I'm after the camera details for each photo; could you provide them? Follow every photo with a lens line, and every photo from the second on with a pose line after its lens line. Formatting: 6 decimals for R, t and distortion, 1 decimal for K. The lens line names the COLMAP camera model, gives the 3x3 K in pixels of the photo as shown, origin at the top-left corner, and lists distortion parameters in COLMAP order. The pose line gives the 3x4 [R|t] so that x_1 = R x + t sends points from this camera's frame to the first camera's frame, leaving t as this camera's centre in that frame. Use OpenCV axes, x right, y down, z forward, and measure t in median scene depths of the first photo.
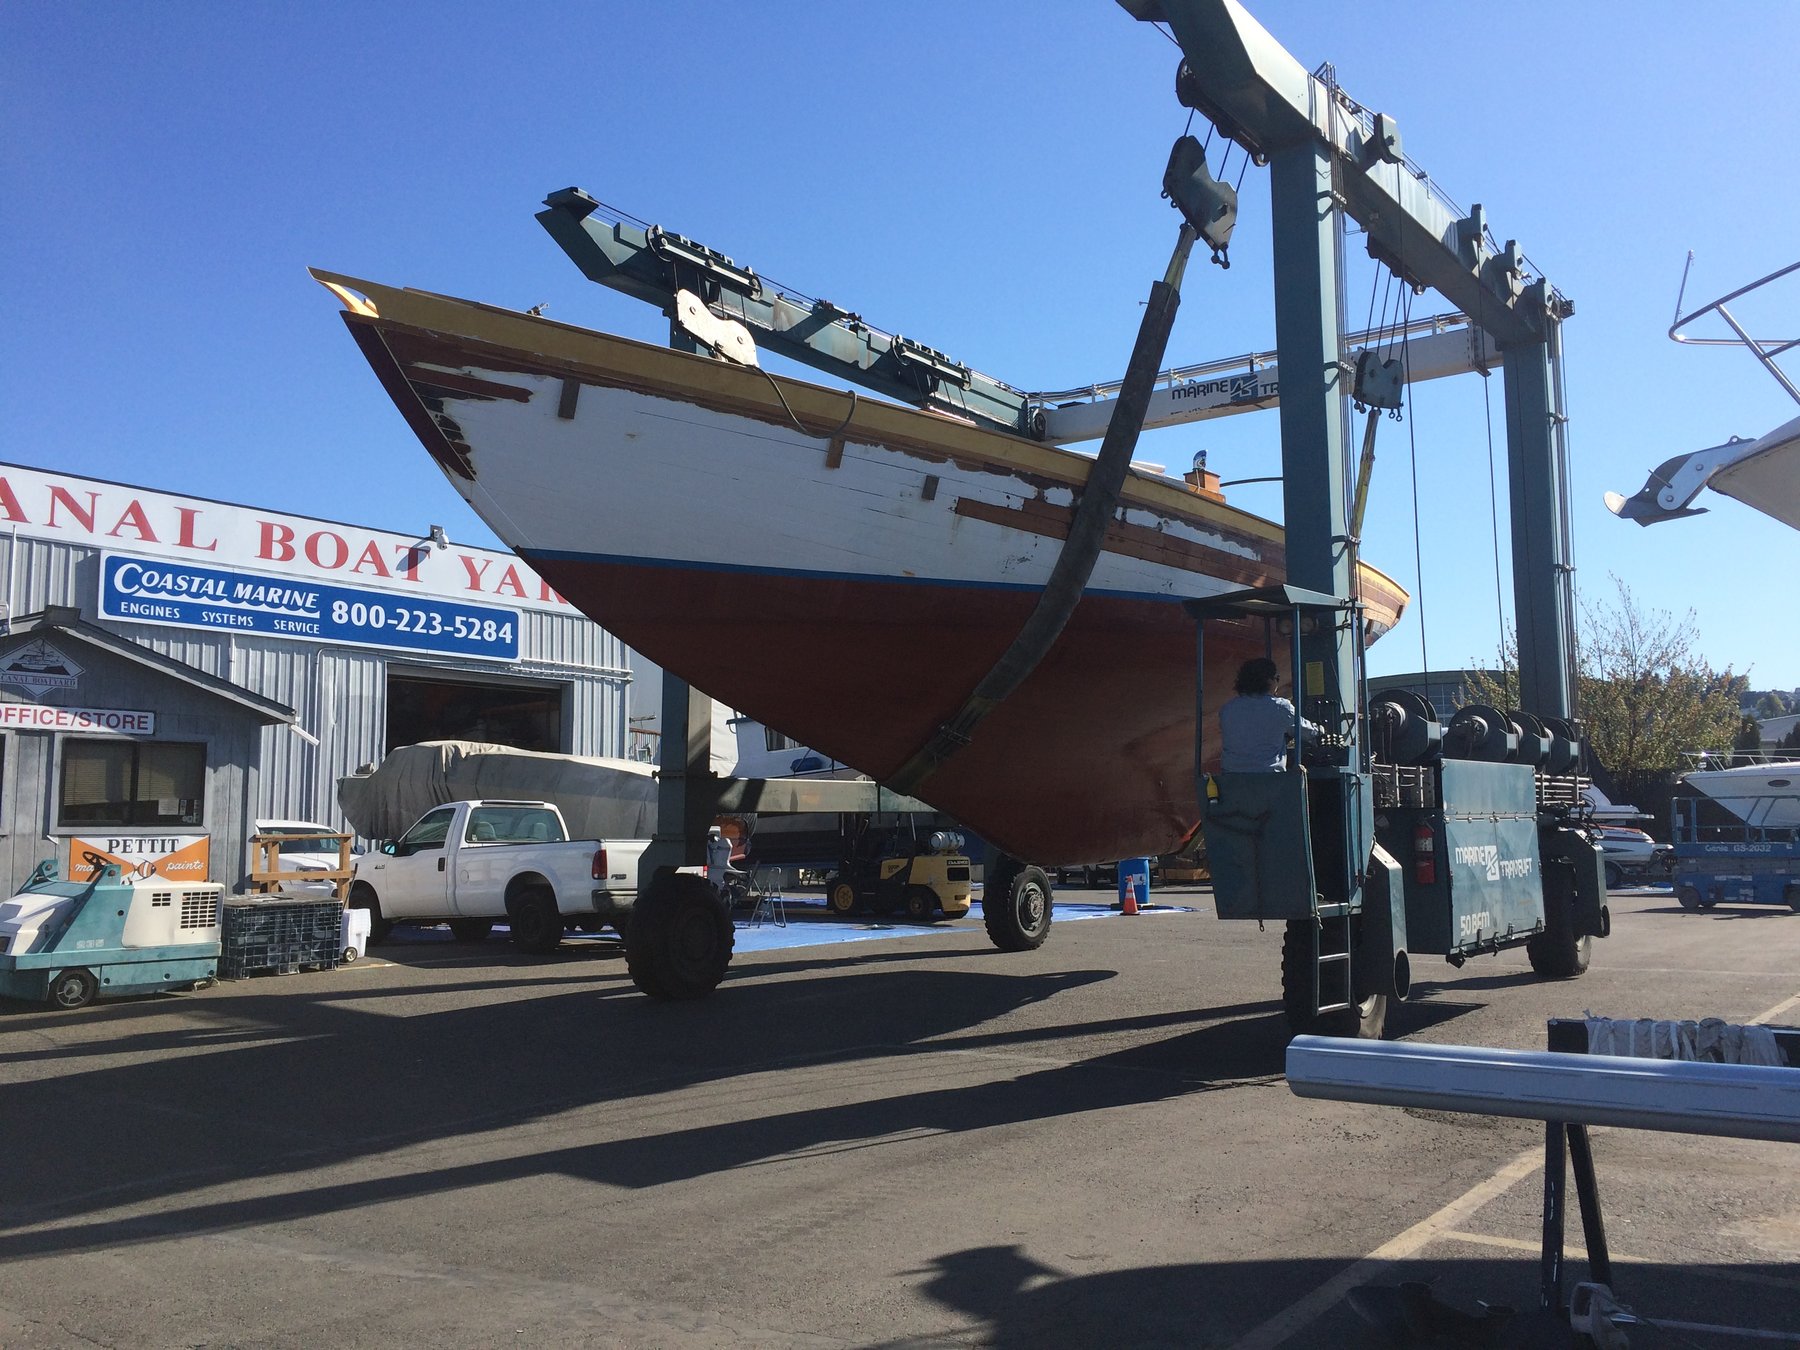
lens RADIAL K [[1632.1, 0, 919.8], [0, 1632.1, 676.7], [0, 0, 1]] dist [0.007276, 0.544695]
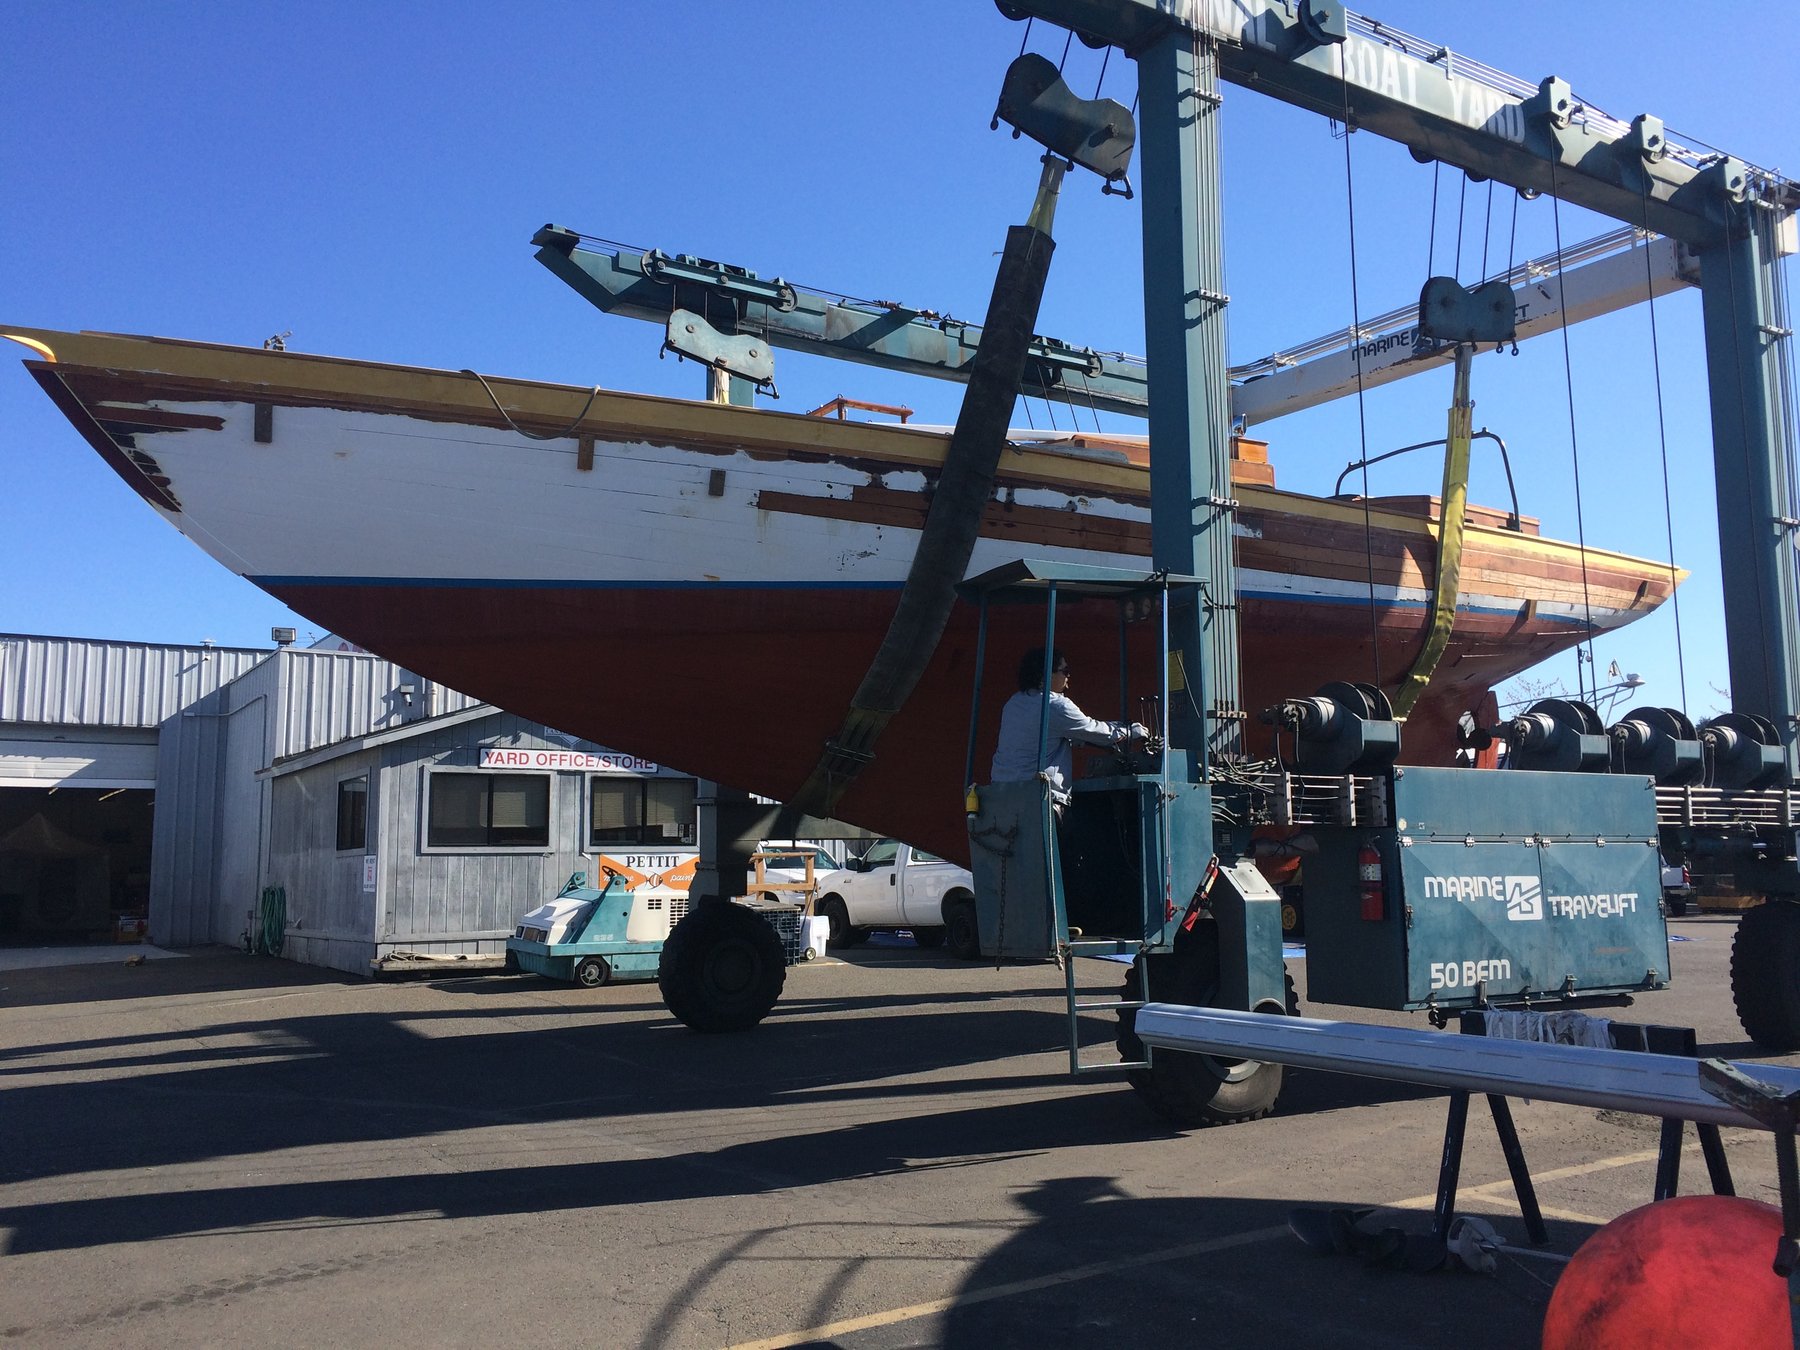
lens RADIAL K [[1578.4, 0, 903.9], [0, 1578.4, 675.5], [0, 0, 1]] dist [0.076161, -0.012070]
pose [[0.927181, -0.041890, -0.372265, 0.398538], [0.036049, 0.999094, -0.022639, 0.015513], [0.372876, 0.007571, 0.927850, 0.196403]]
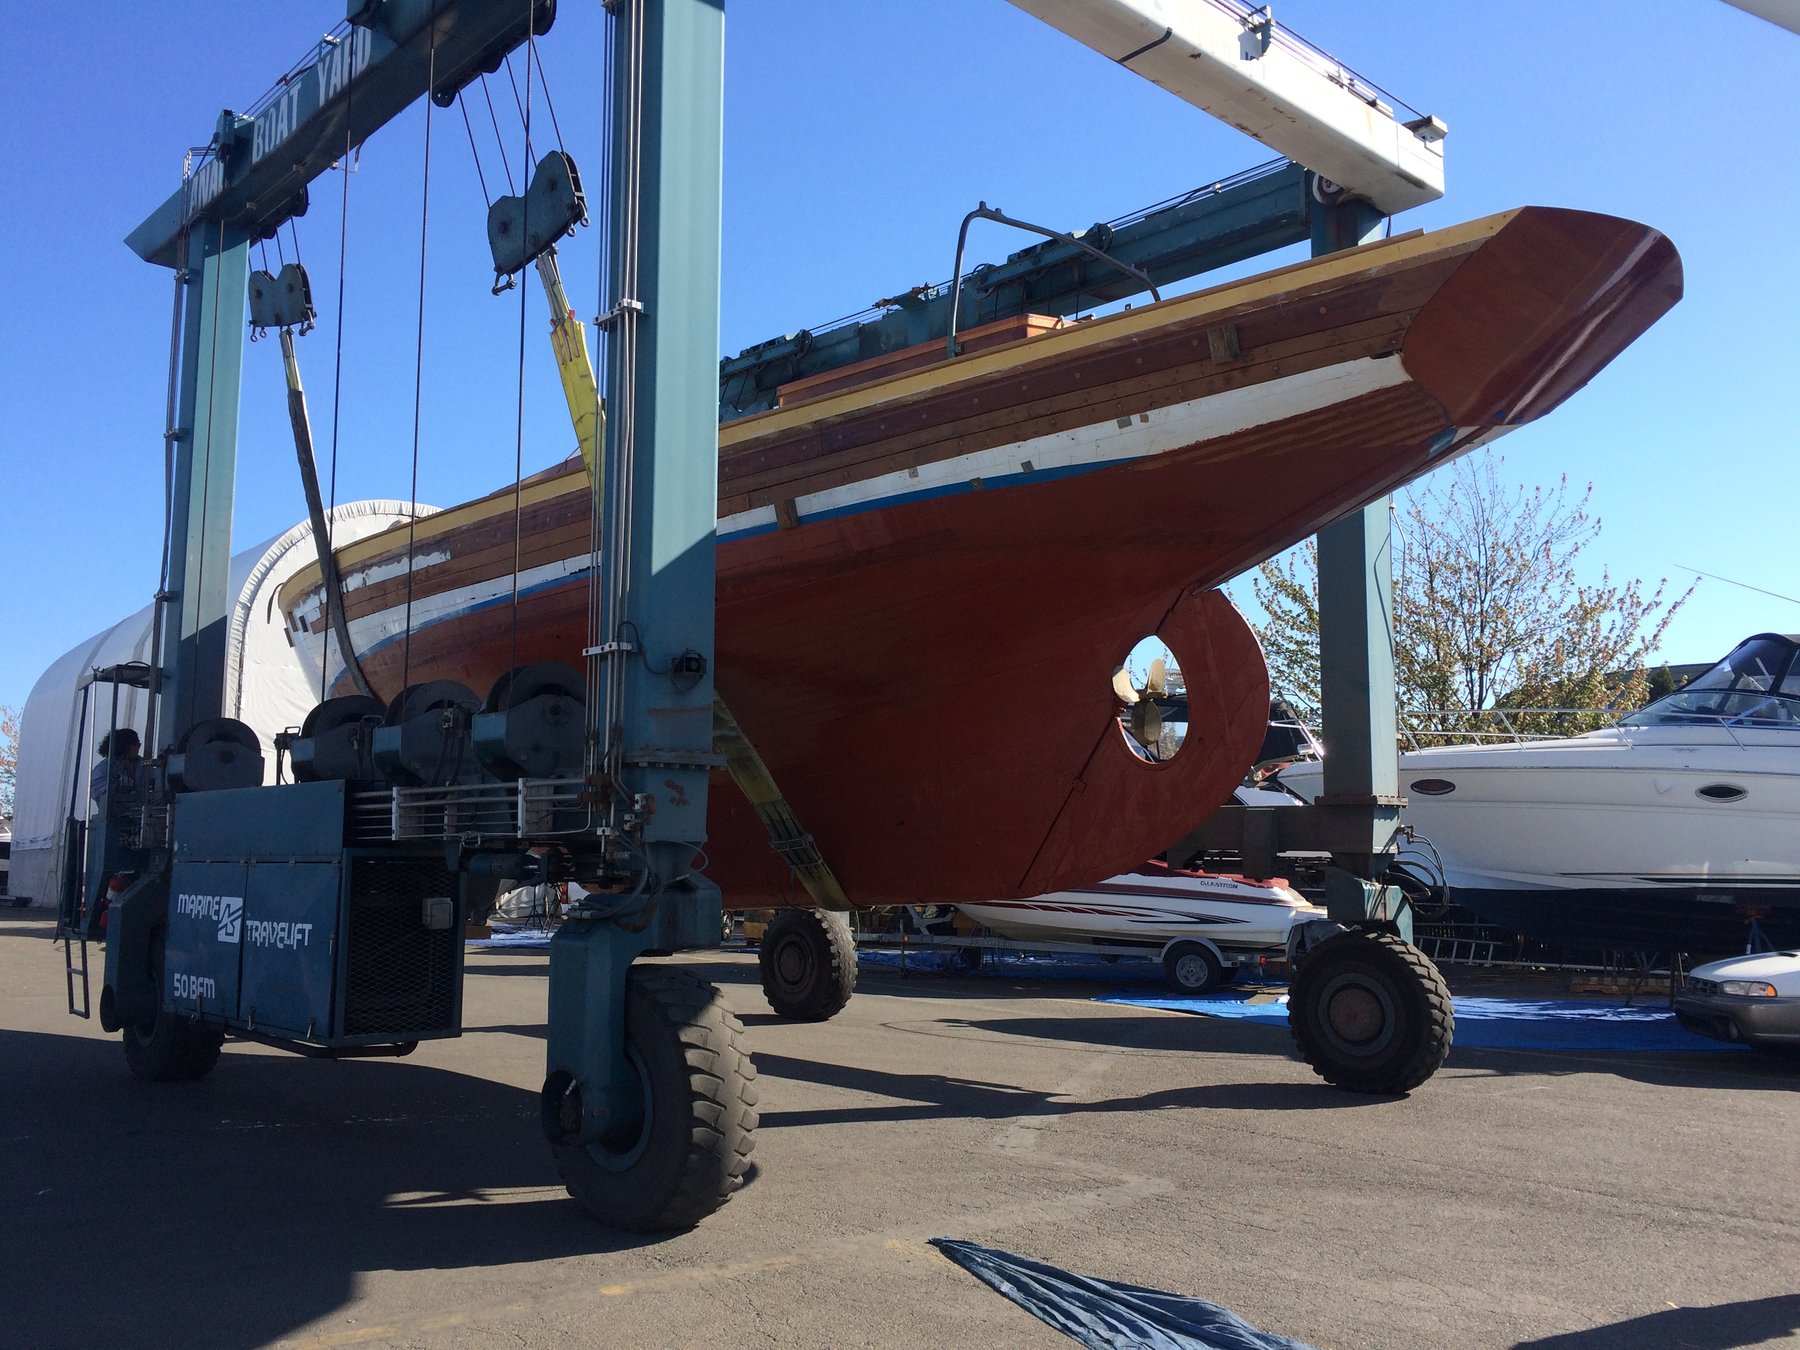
lens RADIAL K [[1518.6, 0, 909.0], [0, 1518.6, 686.5], [0, 0, 1]] dist [0.031247, -0.004680]
pose [[-0.213038, -0.090997, -0.972797, 1.067746], [0.099832, 0.988415, -0.114320, 0.129263], [0.971930, -0.121471, -0.201485, 1.582580]]
